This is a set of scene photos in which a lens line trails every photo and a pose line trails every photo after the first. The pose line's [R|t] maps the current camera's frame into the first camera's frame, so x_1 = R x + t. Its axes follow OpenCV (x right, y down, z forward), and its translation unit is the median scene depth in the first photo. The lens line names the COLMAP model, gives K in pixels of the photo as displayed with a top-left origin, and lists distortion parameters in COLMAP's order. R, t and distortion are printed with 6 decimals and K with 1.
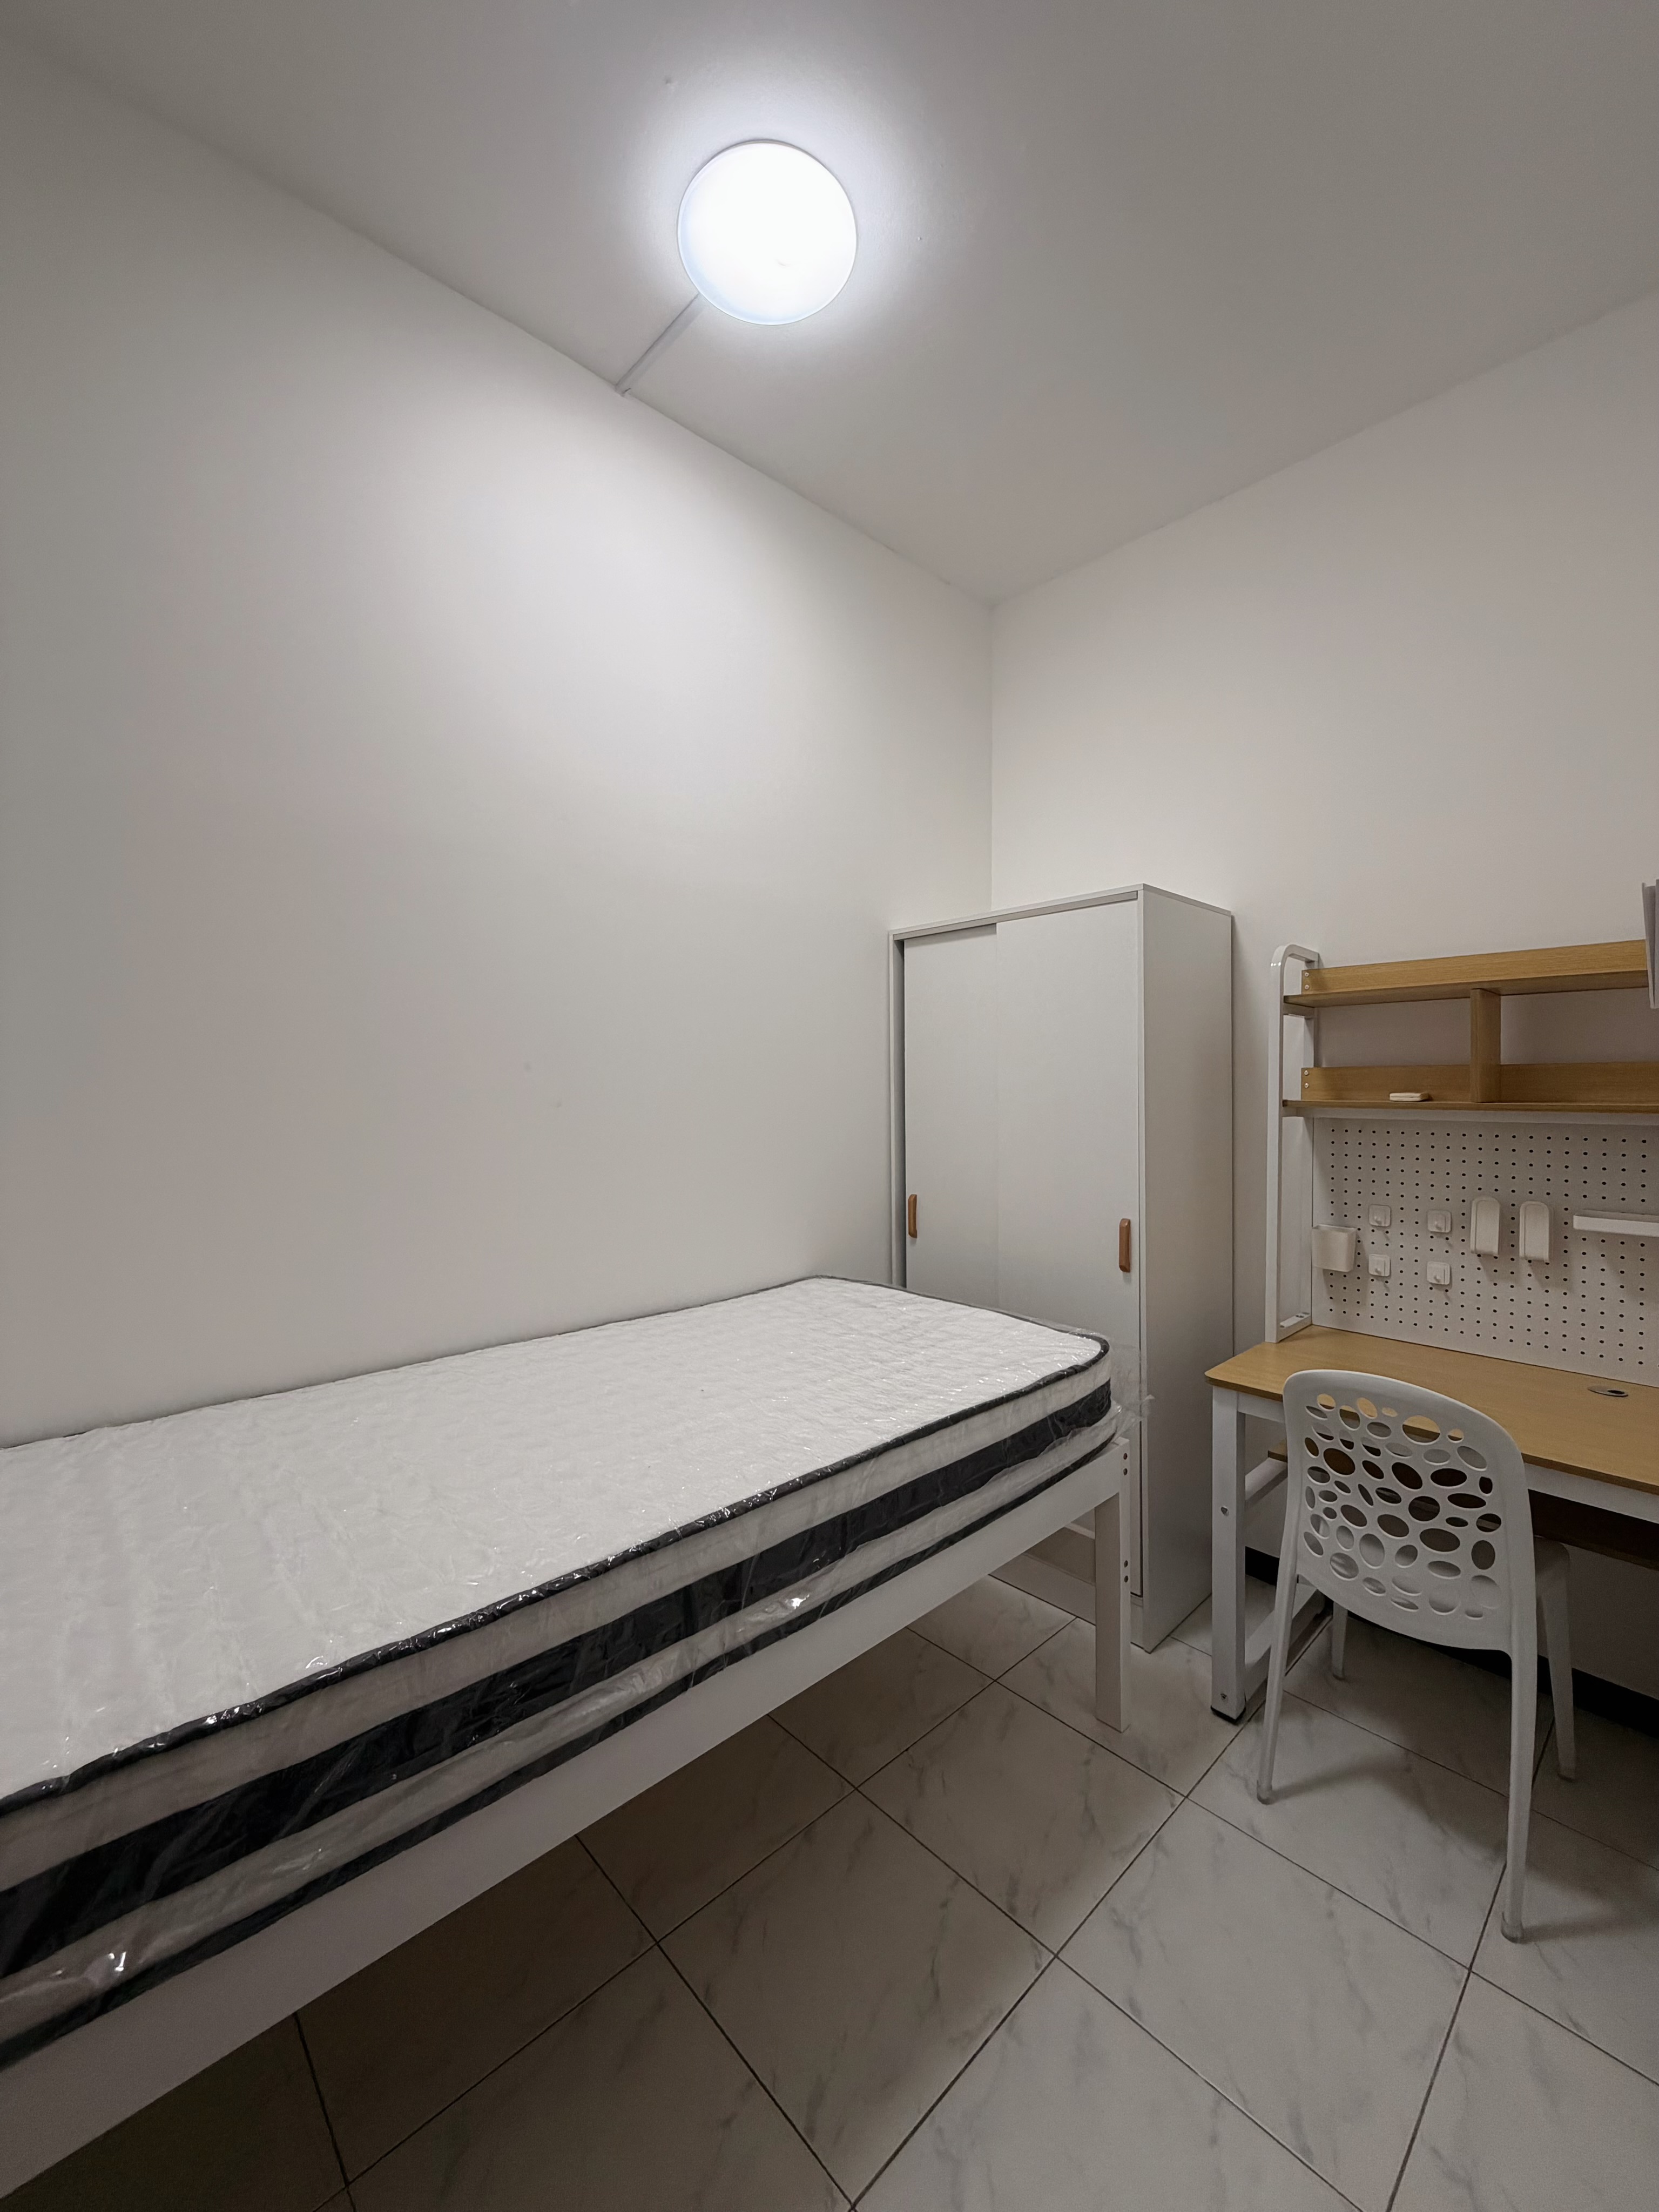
lens RADIAL K [[875.2, 0, 829.5], [0, 875.2, 1106.0], [0, 0, 1]] dist [0.000934, 0.000304]
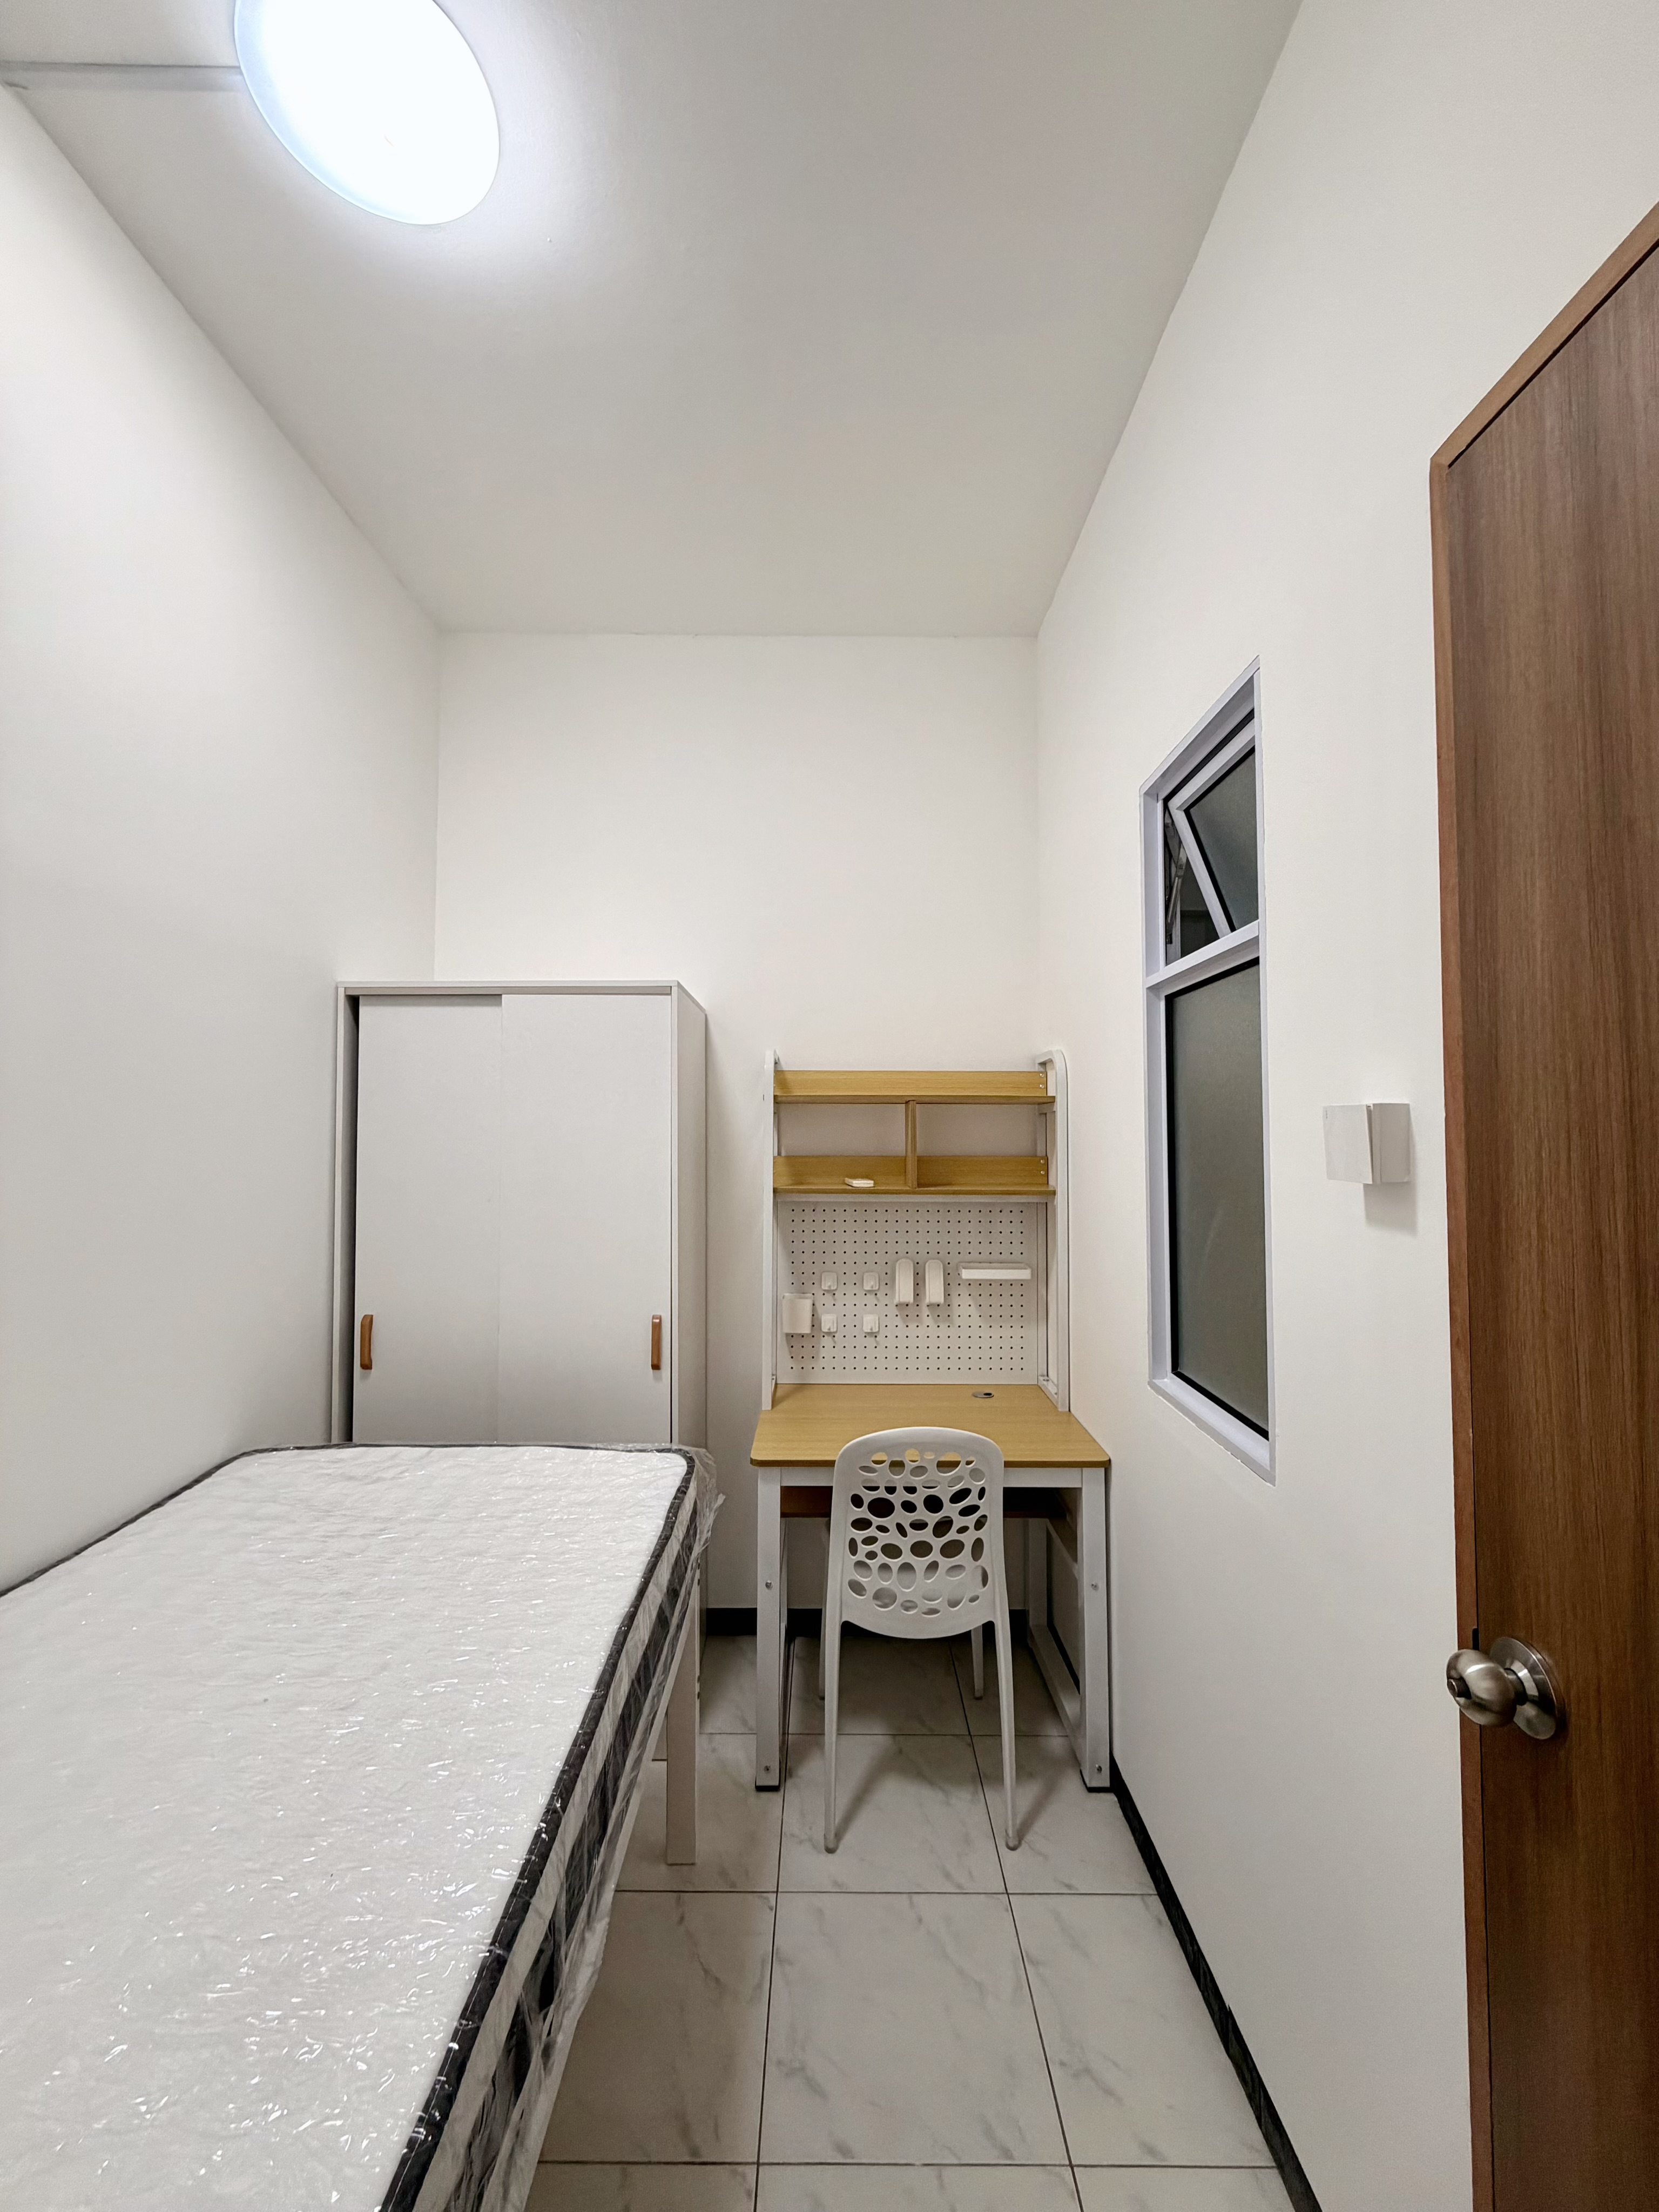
lens RADIAL K [[875.2, 0, 829.5], [0, 875.2, 1106.0], [0, 0, 1]] dist [0.000934, 0.000304]
pose [[0.685069, 0.028926, 0.727904, -0.313059], [0.013652, 0.998526, -0.052528, -0.063756], [-0.728351, 0.045922, 0.683664, 0.221051]]
